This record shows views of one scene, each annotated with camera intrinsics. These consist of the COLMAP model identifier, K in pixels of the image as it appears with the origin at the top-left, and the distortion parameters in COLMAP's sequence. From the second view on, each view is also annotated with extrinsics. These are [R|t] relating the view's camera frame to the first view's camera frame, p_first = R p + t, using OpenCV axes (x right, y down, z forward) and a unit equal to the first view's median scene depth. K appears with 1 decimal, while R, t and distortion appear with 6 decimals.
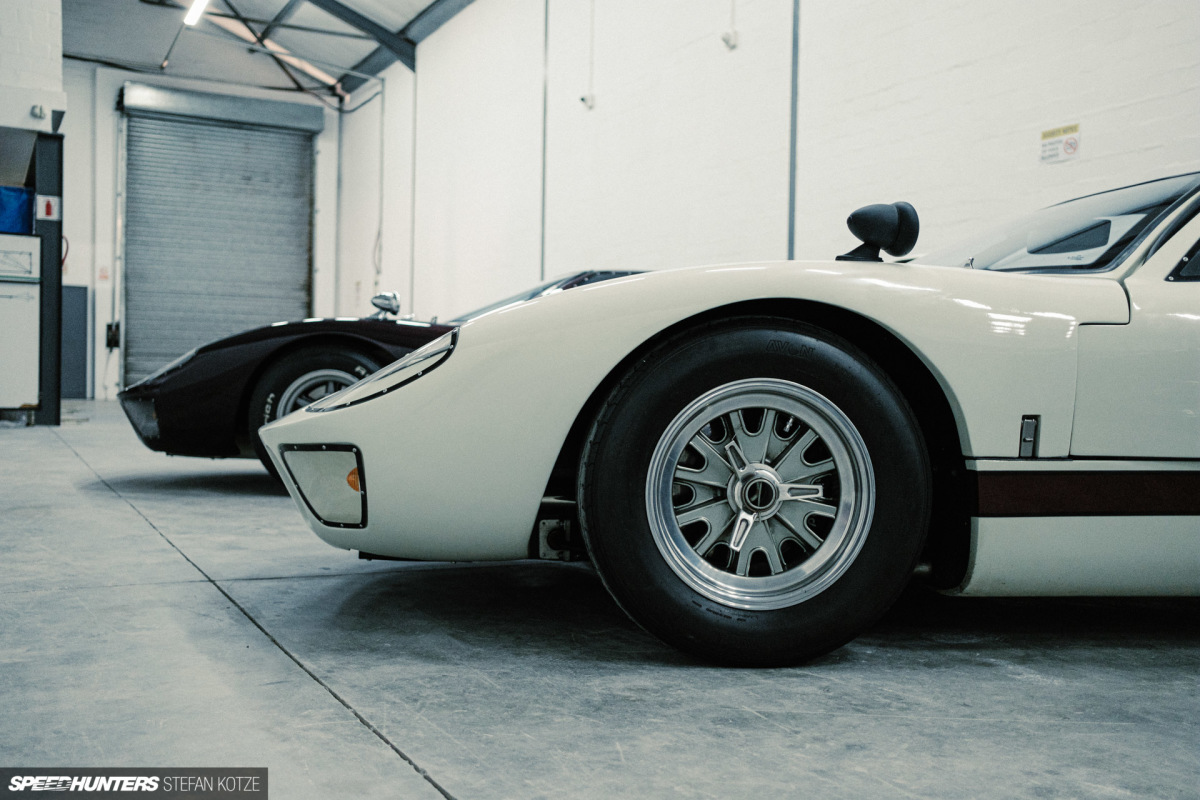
lens RADIAL K [[1186.9, 0, 586.2], [0, 1186.9, 401.3], [0, 0, 1]] dist [-0.101066, 0.252354]
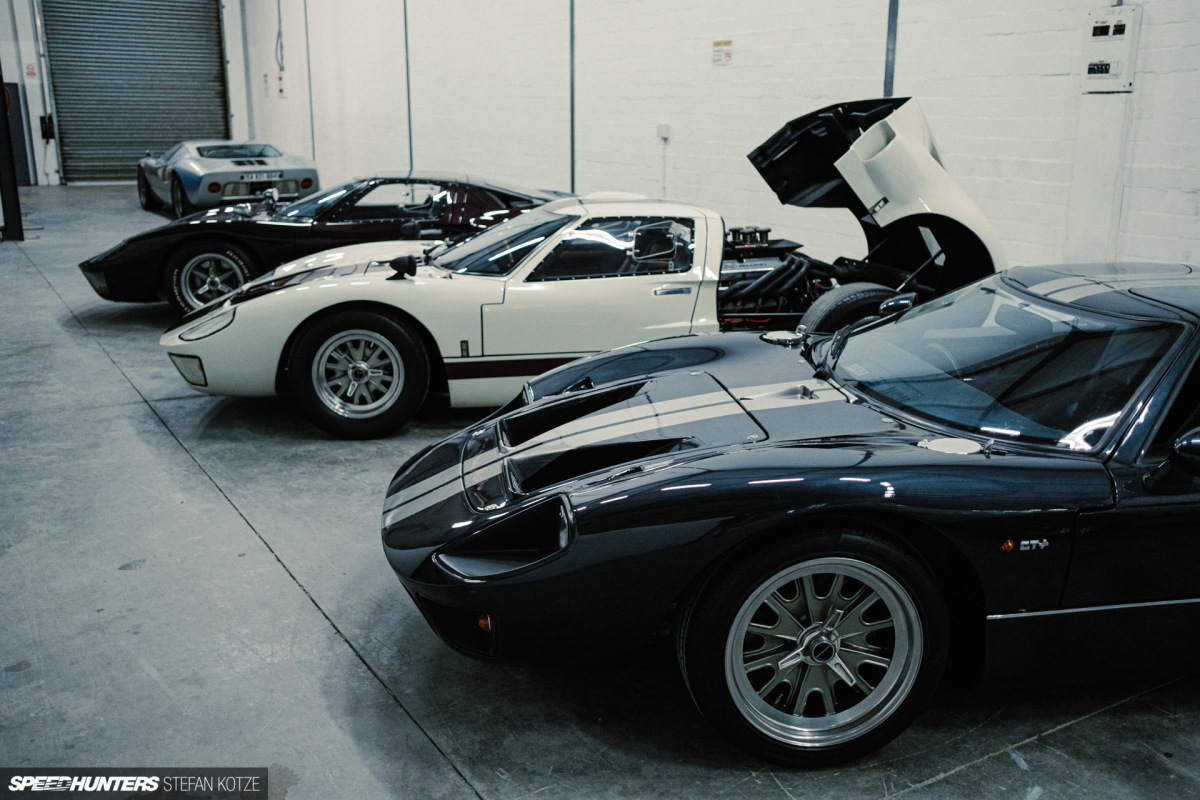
lens RADIAL K [[1131.5, 0, 600.0], [0, 1131.5, 400.0], [0, 0, 1]] dist [-0.054055, 0.140811]
pose [[0.997693, -0.031592, 0.060096, 0.394367], [0.016734, 0.972259, 0.233306, -0.324788], [-0.065800, -0.231762, 0.970545, -1.074387]]
